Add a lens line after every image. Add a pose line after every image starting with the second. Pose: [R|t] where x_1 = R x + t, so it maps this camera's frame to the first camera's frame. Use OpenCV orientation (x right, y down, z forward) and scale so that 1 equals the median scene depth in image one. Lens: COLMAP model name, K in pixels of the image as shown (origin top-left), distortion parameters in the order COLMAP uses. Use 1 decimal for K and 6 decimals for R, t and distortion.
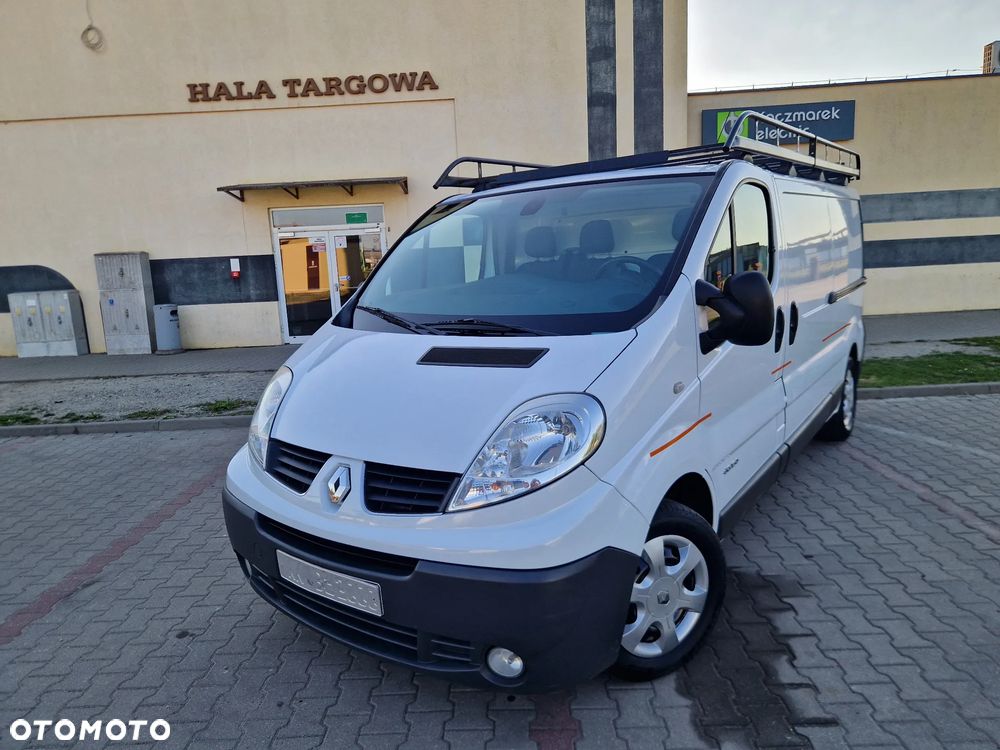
lens RADIAL K [[675.1, 0, 492.8], [0, 675.1, 370.0], [0, 0, 1]] dist [0.065277, -0.054680]
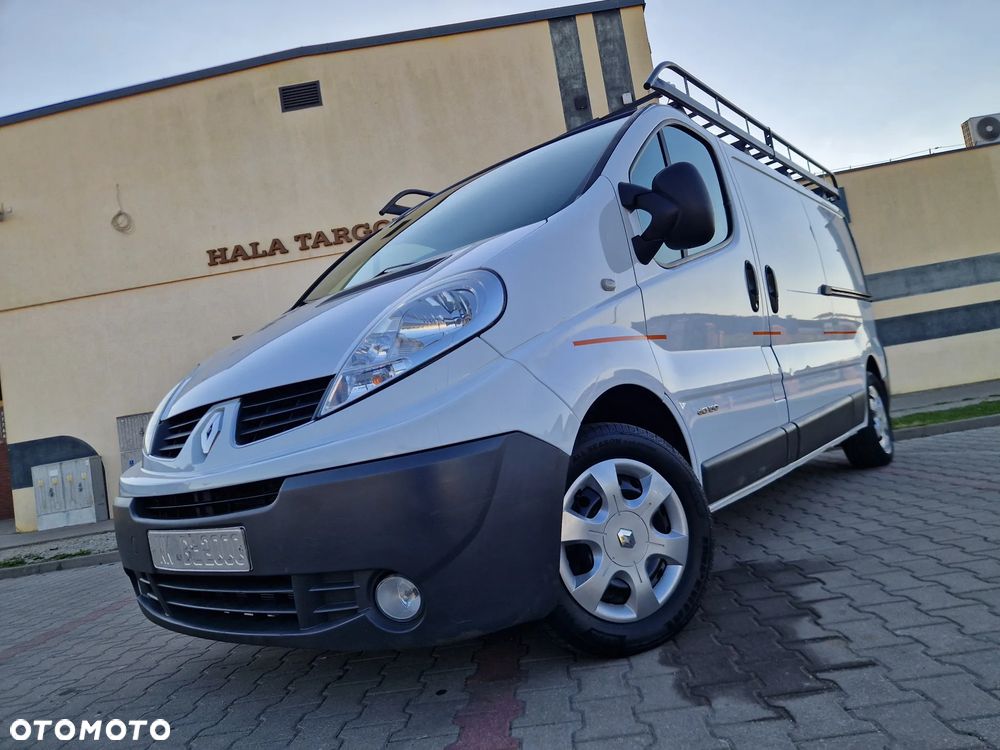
lens RADIAL K [[675.1, 0, 506.4], [0, 675.1, 378.4], [0, 0, 1]] dist [0.065277, -0.054680]
pose [[0.992804, -0.112390, -0.041334, 0.132957], [0.099234, 0.965350, -0.241355, 0.264260], [0.067028, 0.235516, 0.969556, 0.152093]]
